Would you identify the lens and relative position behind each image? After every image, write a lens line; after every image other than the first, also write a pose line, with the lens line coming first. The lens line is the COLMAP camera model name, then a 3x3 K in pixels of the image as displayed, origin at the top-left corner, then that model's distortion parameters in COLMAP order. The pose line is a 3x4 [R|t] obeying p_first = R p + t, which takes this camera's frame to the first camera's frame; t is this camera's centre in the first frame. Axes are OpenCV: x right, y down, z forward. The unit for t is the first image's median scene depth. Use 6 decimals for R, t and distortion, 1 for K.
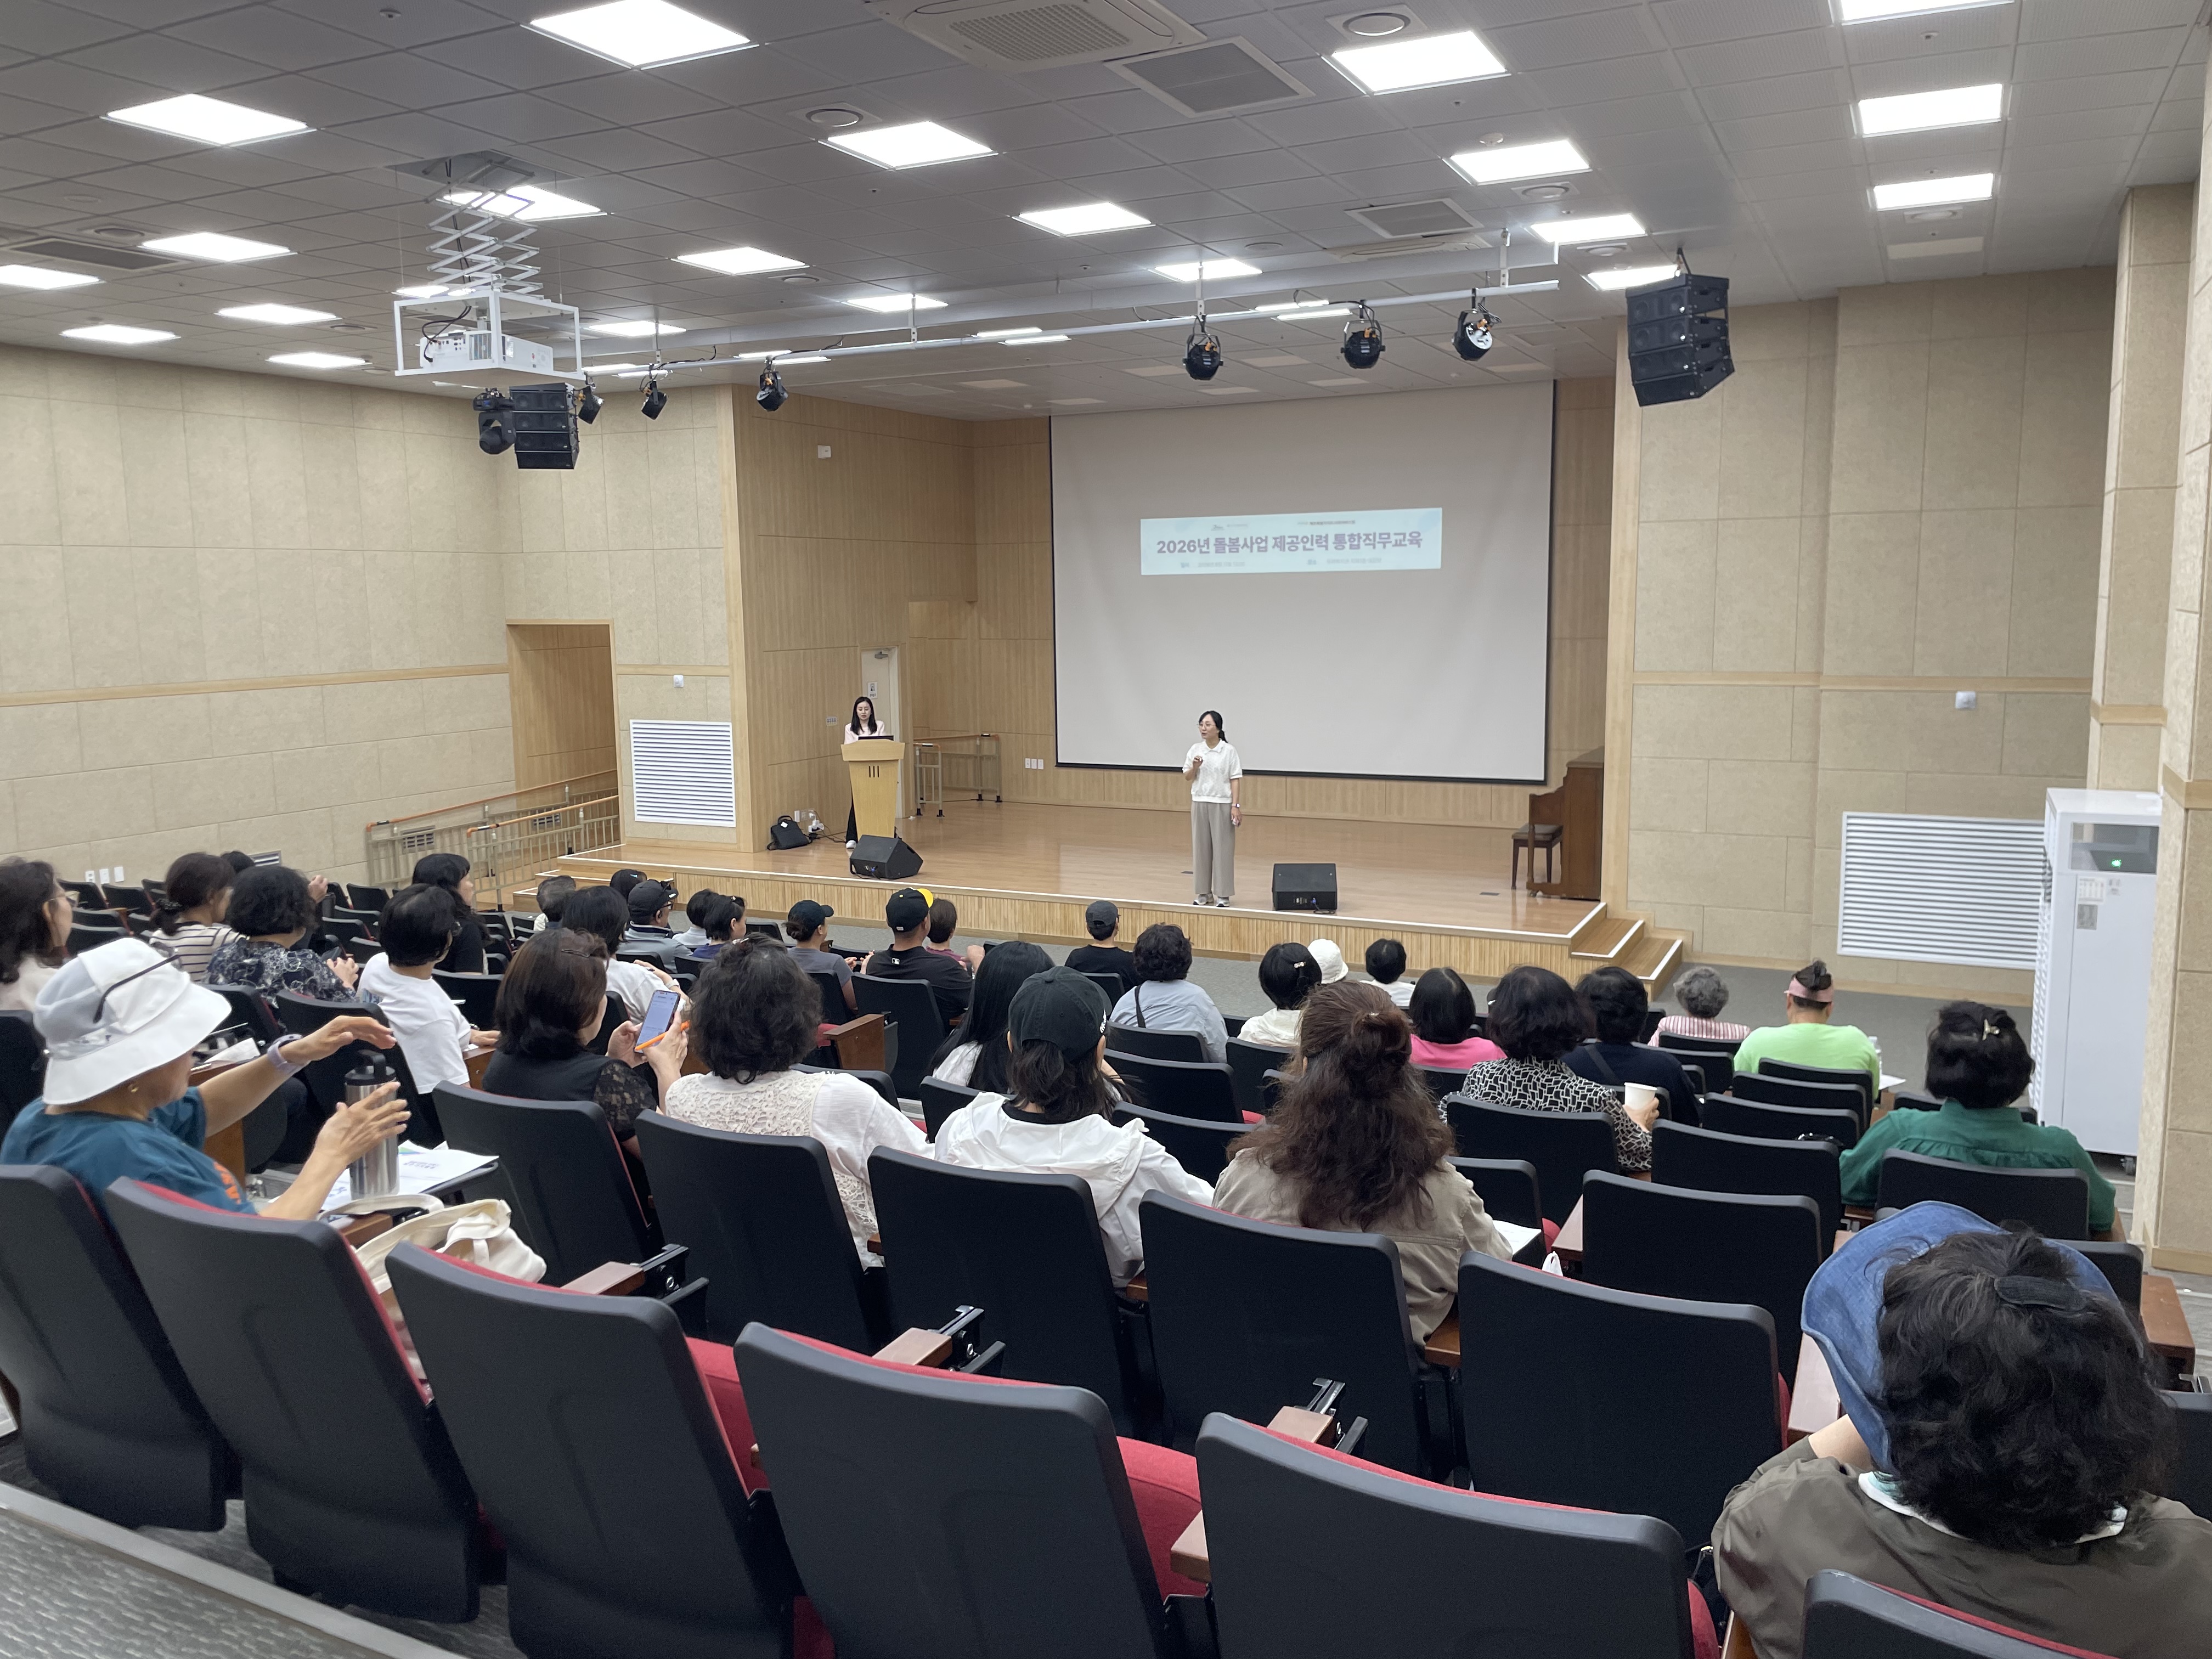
lens RADIAL K [[1682.5, 0, 1100.4], [0, 1682.5, 825.1], [0, 0, 1]] dist [0.097570, -0.116814]
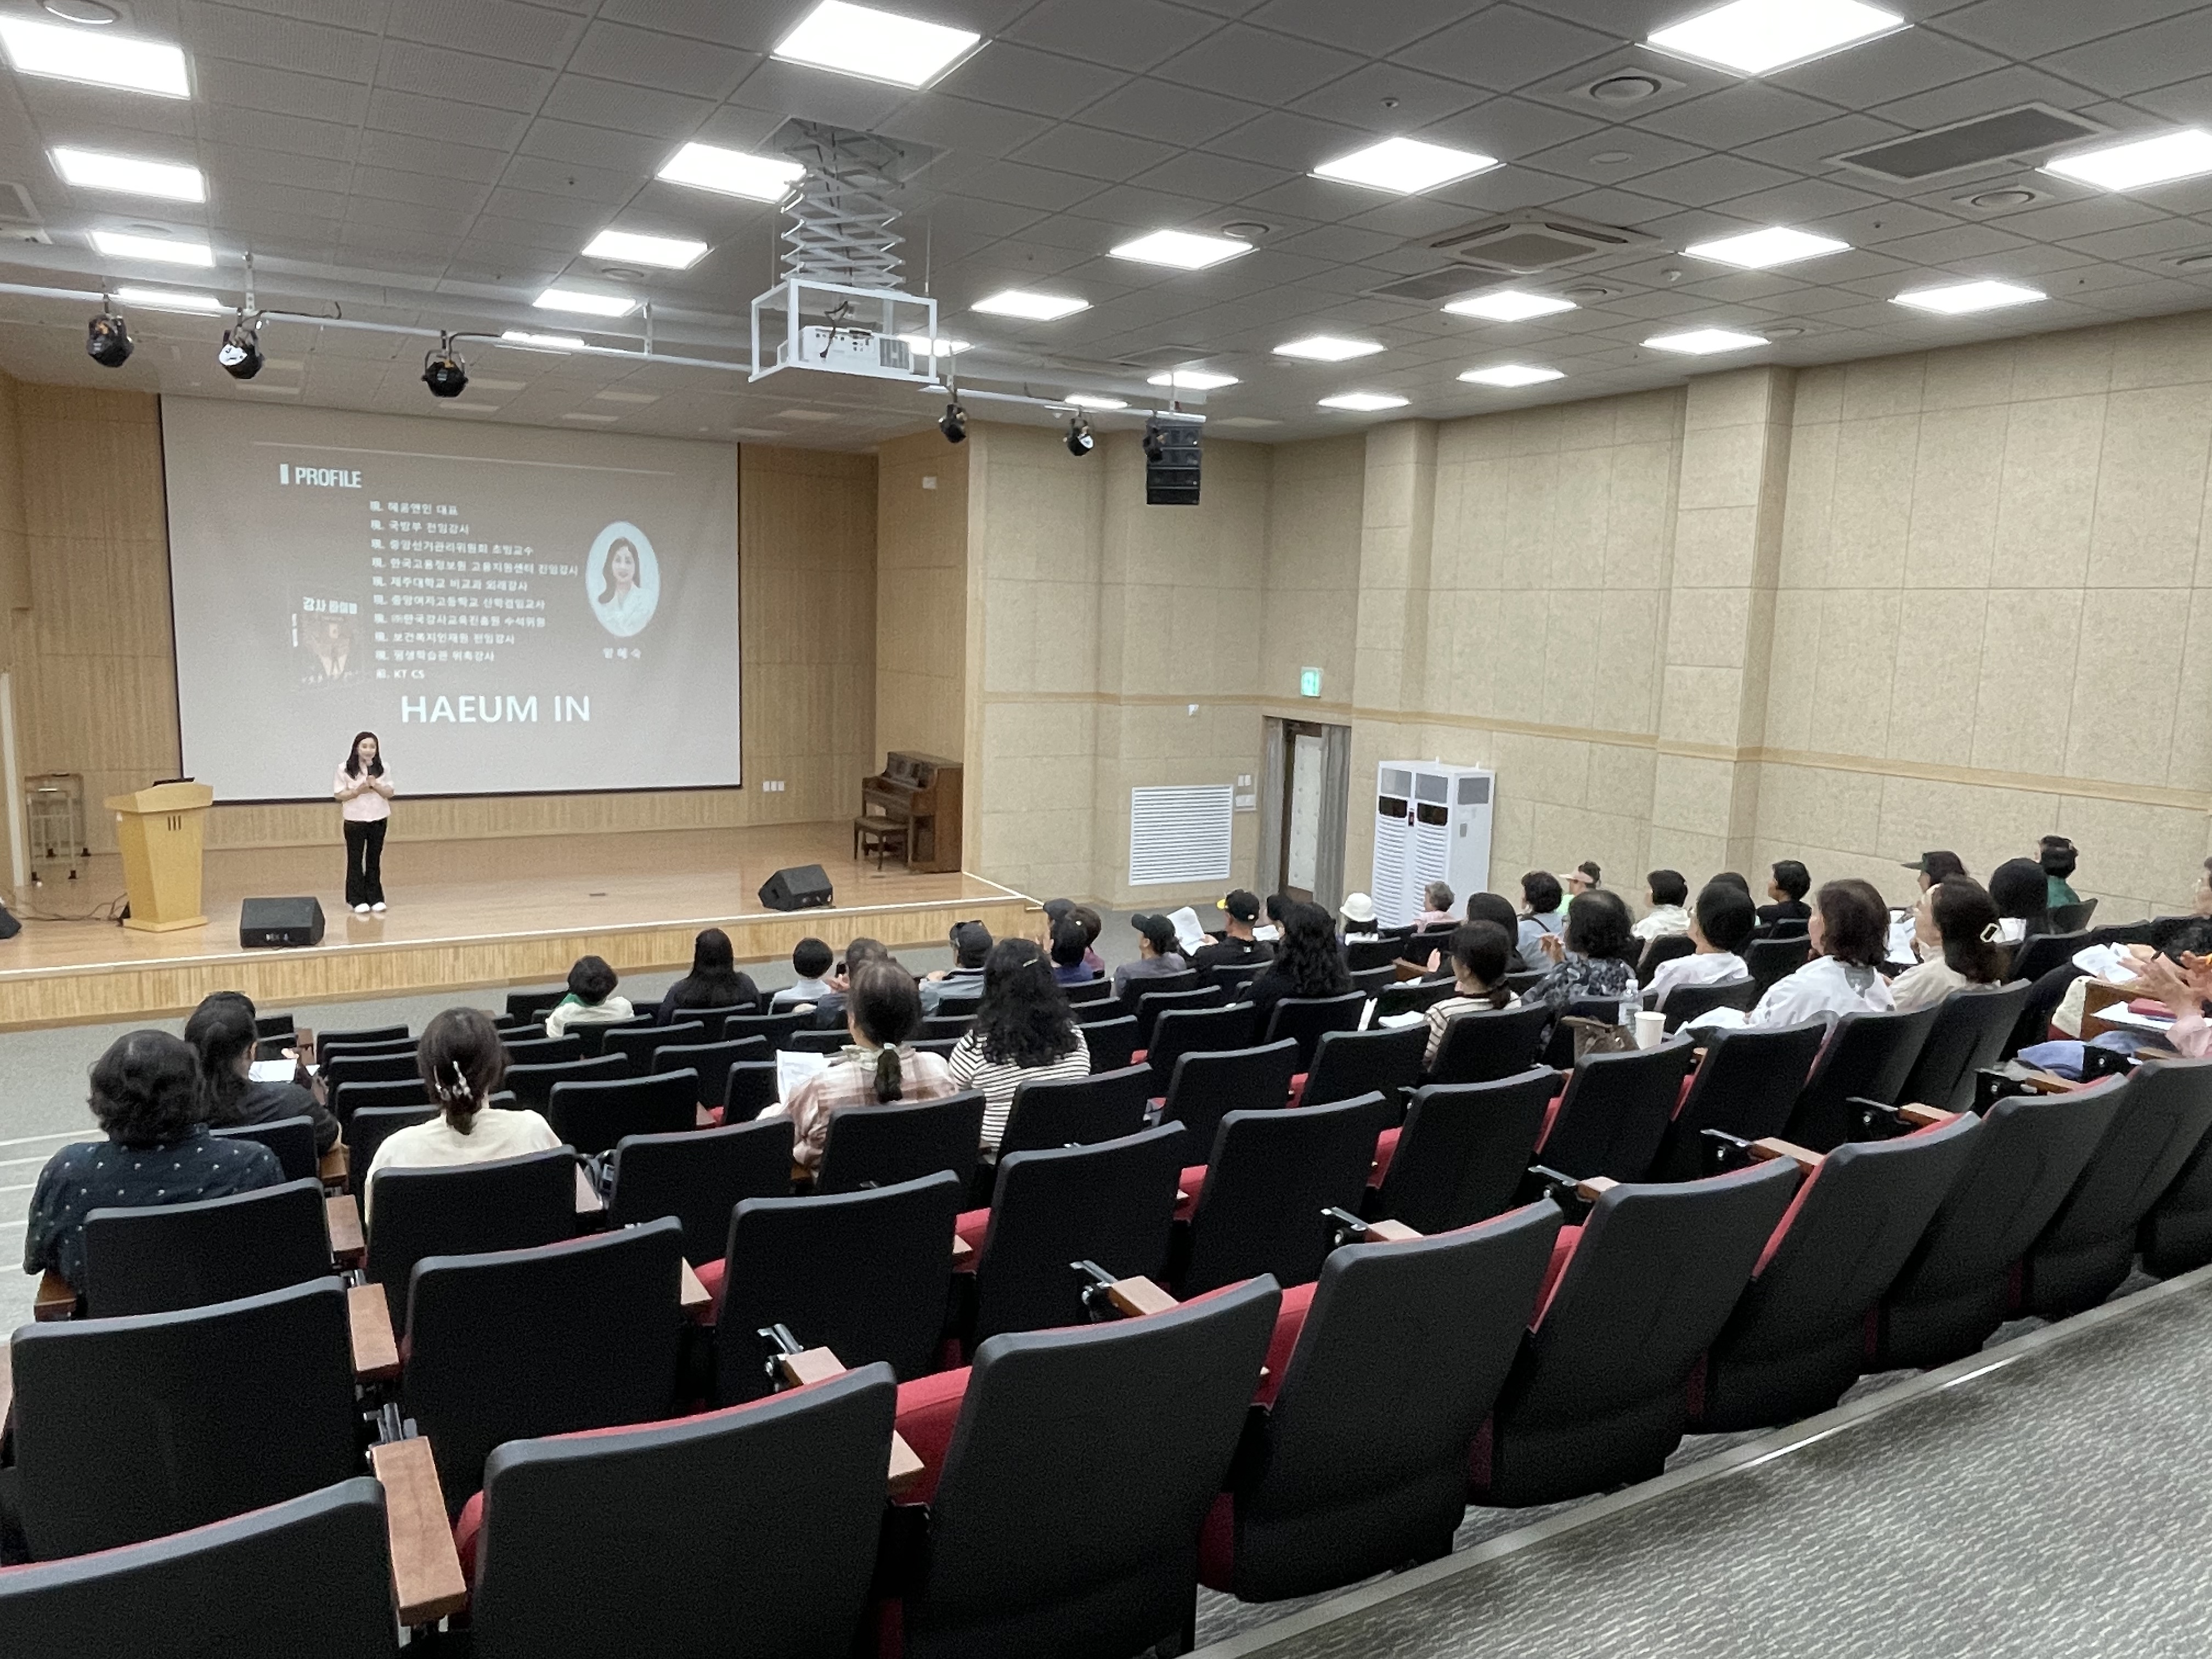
lens RADIAL K [[1485.4, 0, 1106.0], [0, 1485.4, 829.5], [0, 0, 1]] dist [0.011828, -0.003288]
pose [[0.552395, -0.086185, 0.829115, -0.549440], [0.079422, 0.995557, 0.050571, -0.033466], [-0.829790, 0.037915, 0.556786, 0.269281]]
